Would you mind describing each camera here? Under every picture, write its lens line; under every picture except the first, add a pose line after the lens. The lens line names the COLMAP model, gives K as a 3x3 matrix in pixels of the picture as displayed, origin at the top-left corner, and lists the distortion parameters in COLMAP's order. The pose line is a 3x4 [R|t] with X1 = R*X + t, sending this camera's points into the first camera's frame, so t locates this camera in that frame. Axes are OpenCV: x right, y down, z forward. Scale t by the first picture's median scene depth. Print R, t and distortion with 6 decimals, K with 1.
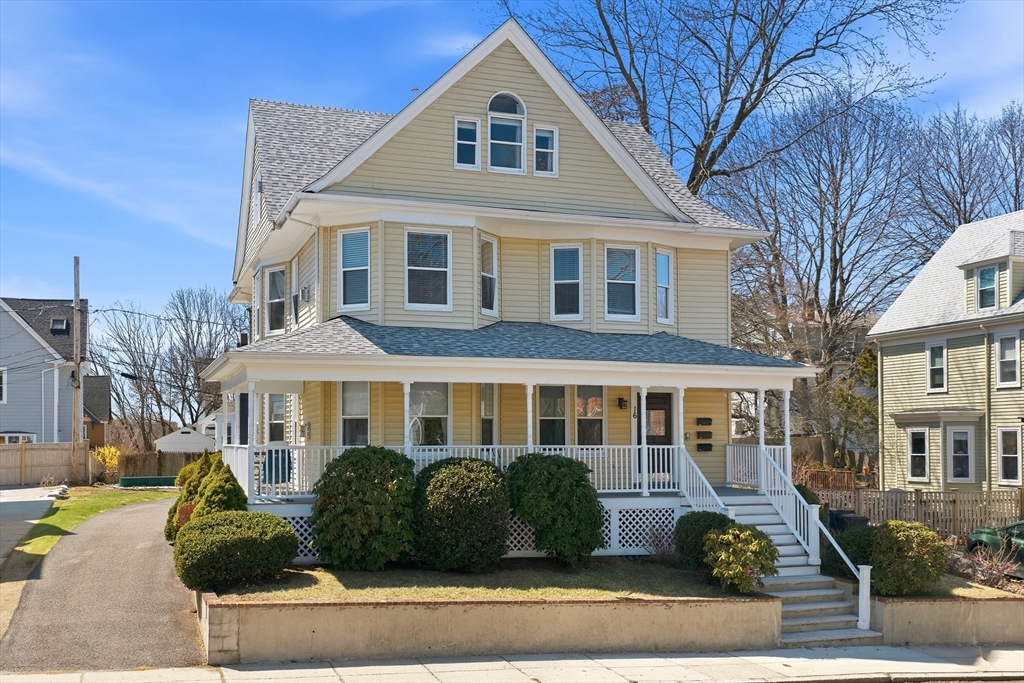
lens RADIAL K [[1042.2, 0, 512.0], [0, 1042.2, 341.5], [0, 0, 1]] dist [-0.021586, -0.005498]
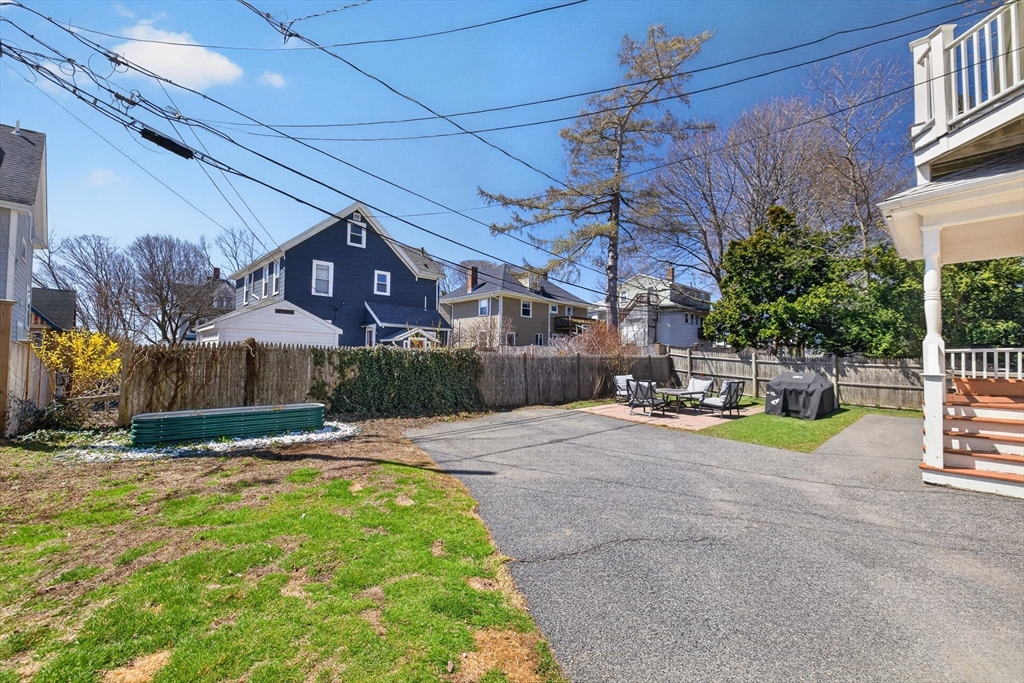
lens RADIAL K [[424.5, 0, 512.0], [0, 424.5, 341.5], [0, 0, 1]] dist [-0.000474, -0.000011]
pose [[0.905904, 0.029473, 0.422456, -0.316764], [-0.051503, 0.997838, 0.040826, 0.093420], [-0.420340, -0.058743, 0.905463, 0.804058]]
